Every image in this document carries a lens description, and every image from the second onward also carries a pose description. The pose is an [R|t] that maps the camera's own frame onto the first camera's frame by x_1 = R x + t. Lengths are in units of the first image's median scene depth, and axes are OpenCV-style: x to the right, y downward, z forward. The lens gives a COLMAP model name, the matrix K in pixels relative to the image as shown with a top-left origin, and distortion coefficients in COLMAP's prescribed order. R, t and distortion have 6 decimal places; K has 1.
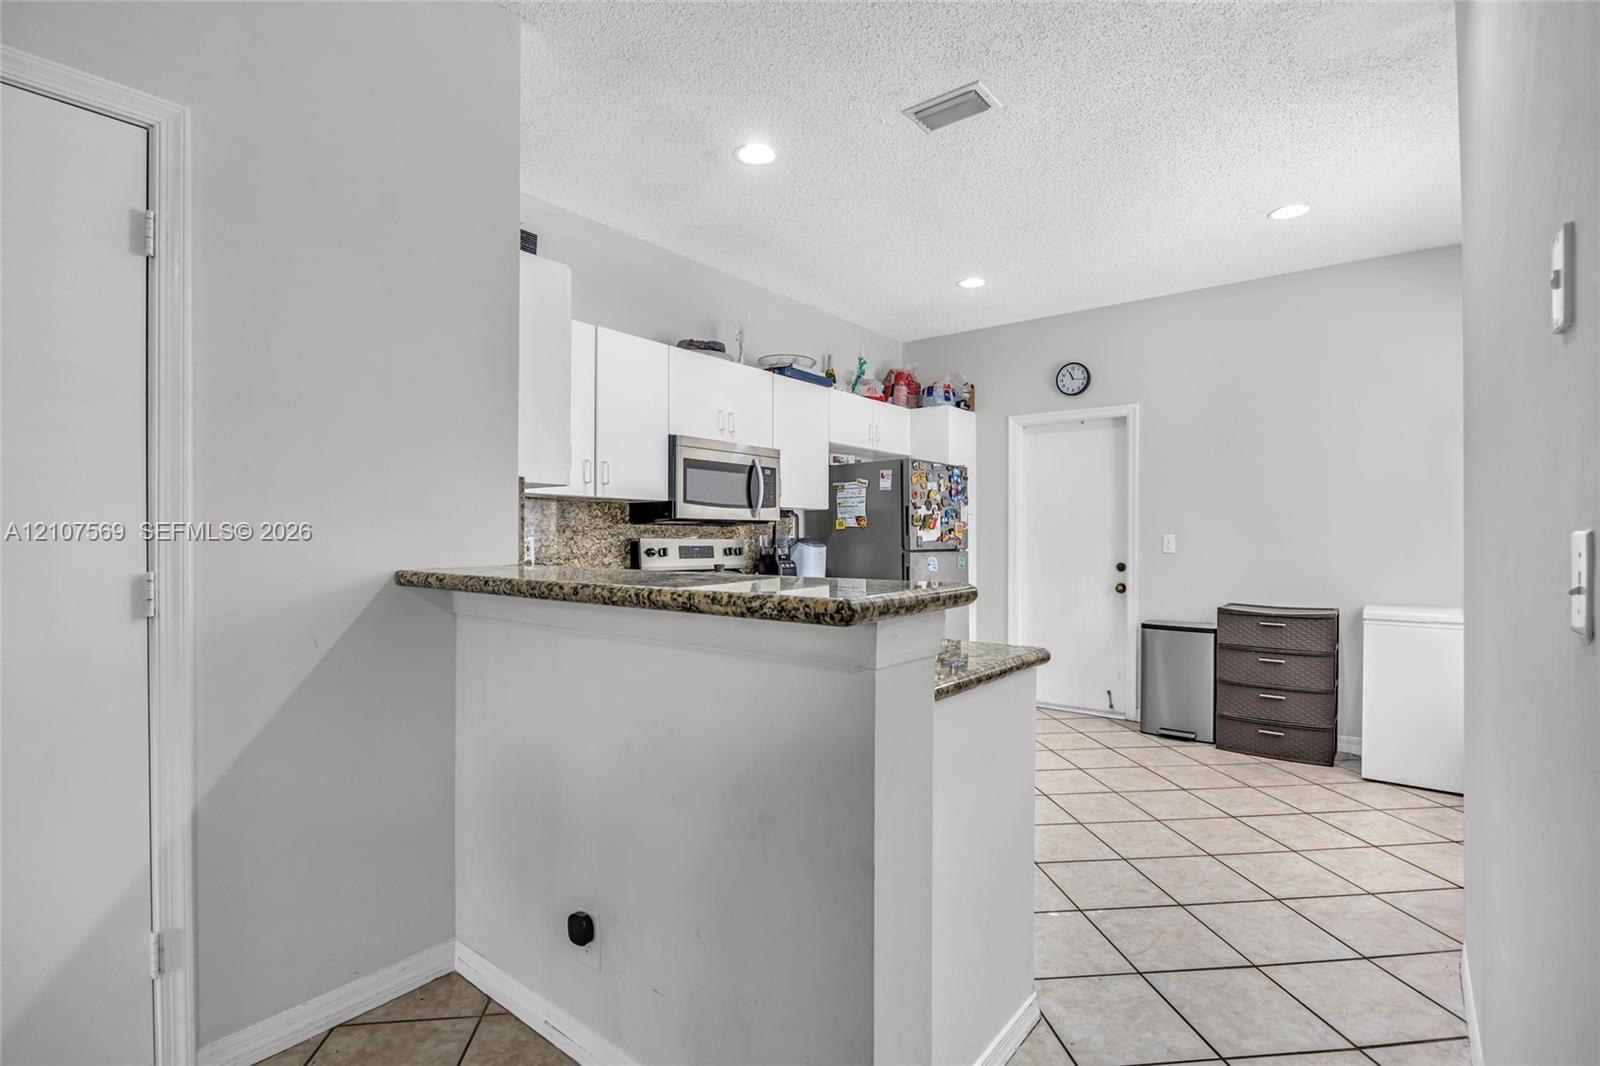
lens RADIAL K [[708.5, 0, 838.9], [0, 708.5, 534.9], [0, 0, 1]] dist [-0.003412, 0.000258]
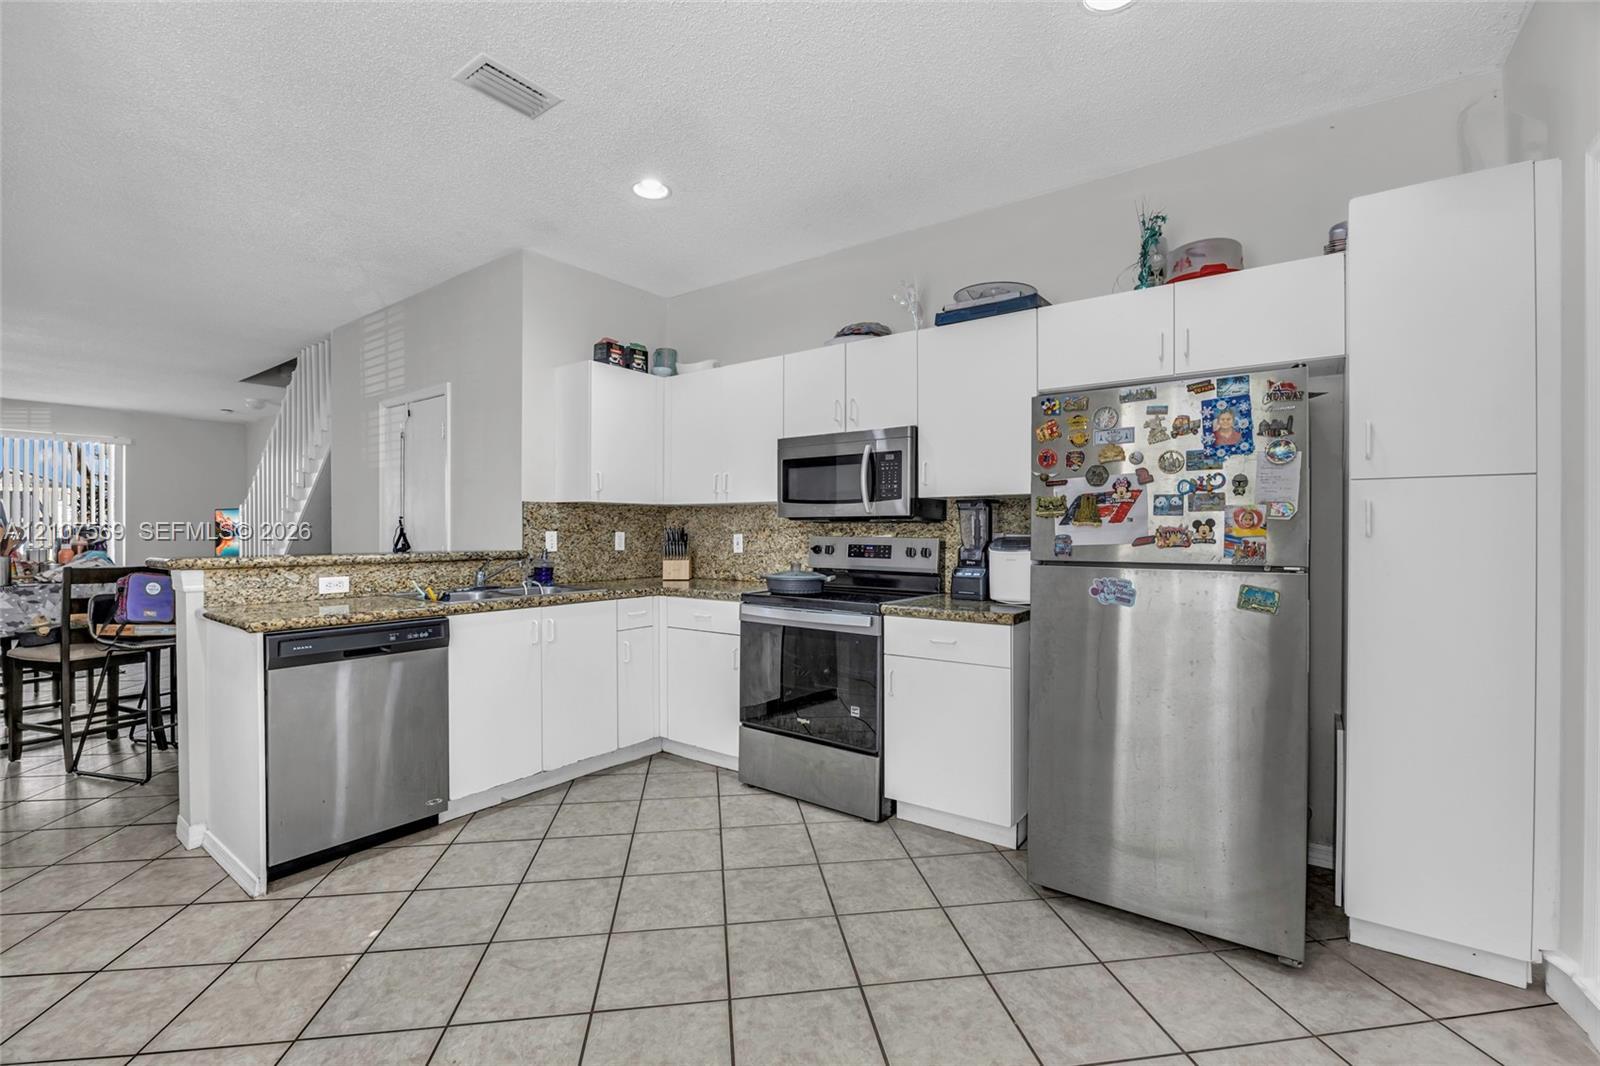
lens RADIAL K [[708.5, 0, 813.4], [0, 708.5, 533.8], [0, 0, 1]] dist [-0.003412, 0.000258]
pose [[0.027230, 0.006712, -0.999607, 0.658426], [0.005614, 0.999961, 0.006867, -0.004810], [0.999613, -0.005799, 0.027192, 0.812895]]
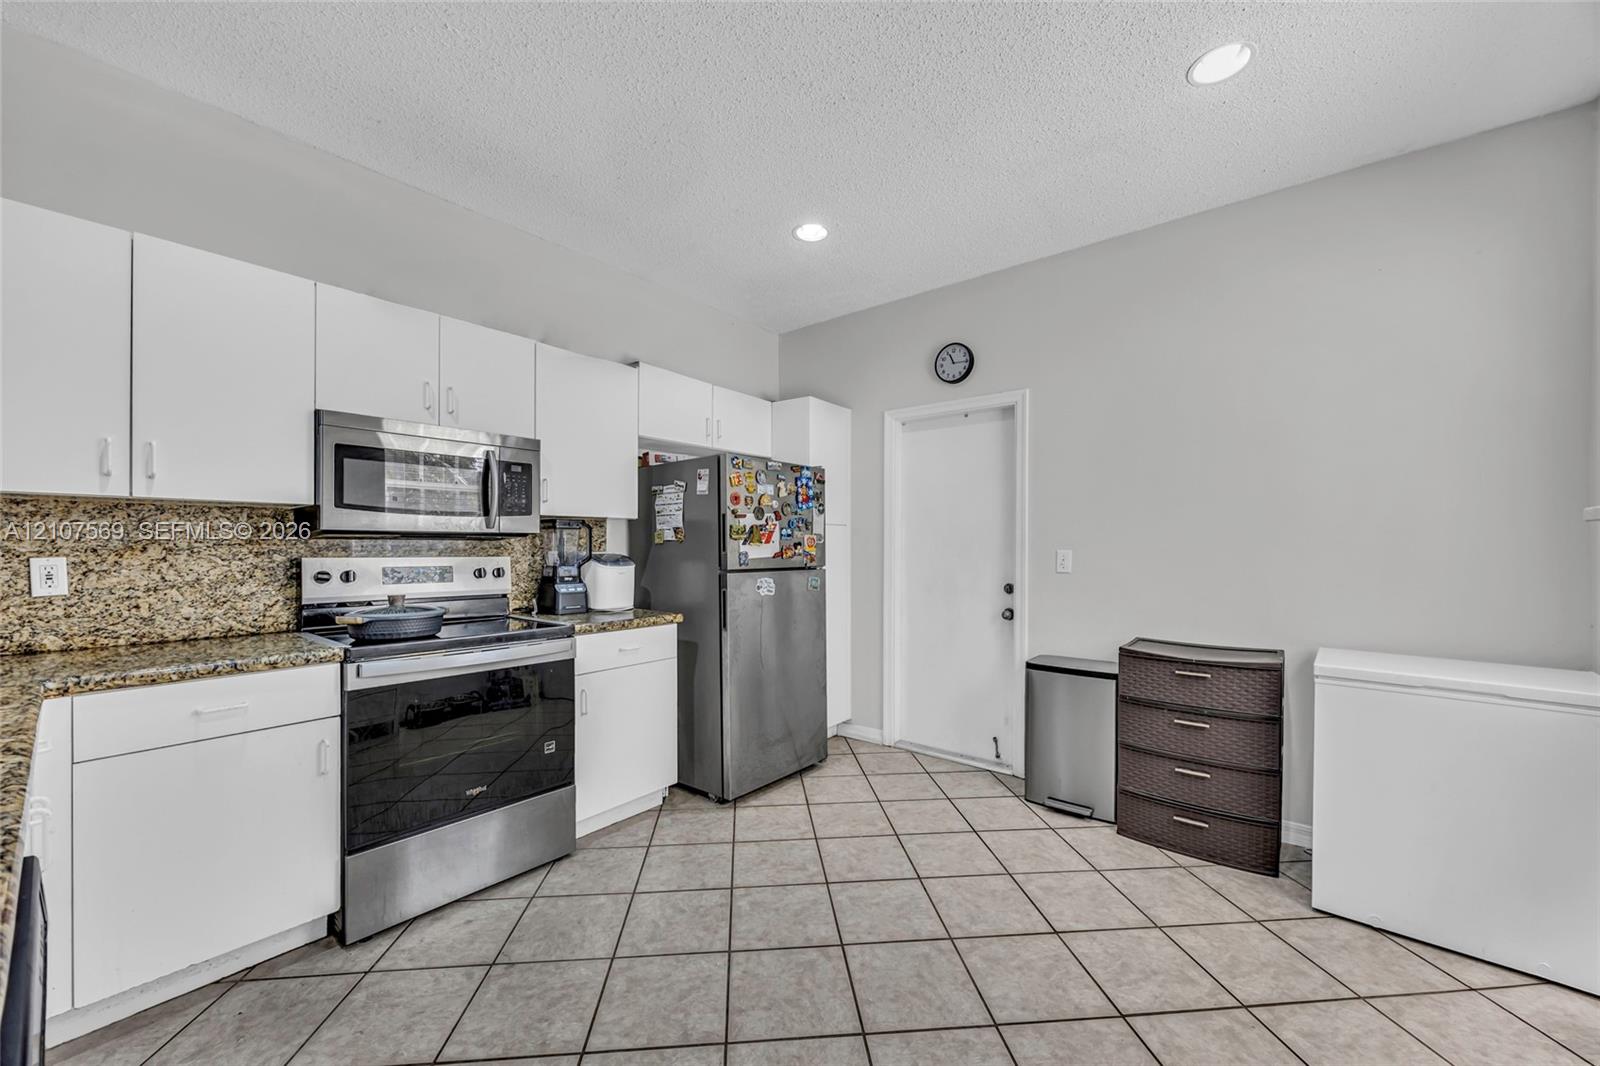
lens RADIAL K [[610.8, 0, 812.0], [0, 610.8, 546.4], [0, 0, 1]] dist [-0.000104, 0.000921]
pose [[0.999852, -0.000746, -0.017208, 0.206530], [0.000802, 0.999994, 0.003232, -0.006972], [0.017206, -0.003245, 0.999847, 0.324153]]
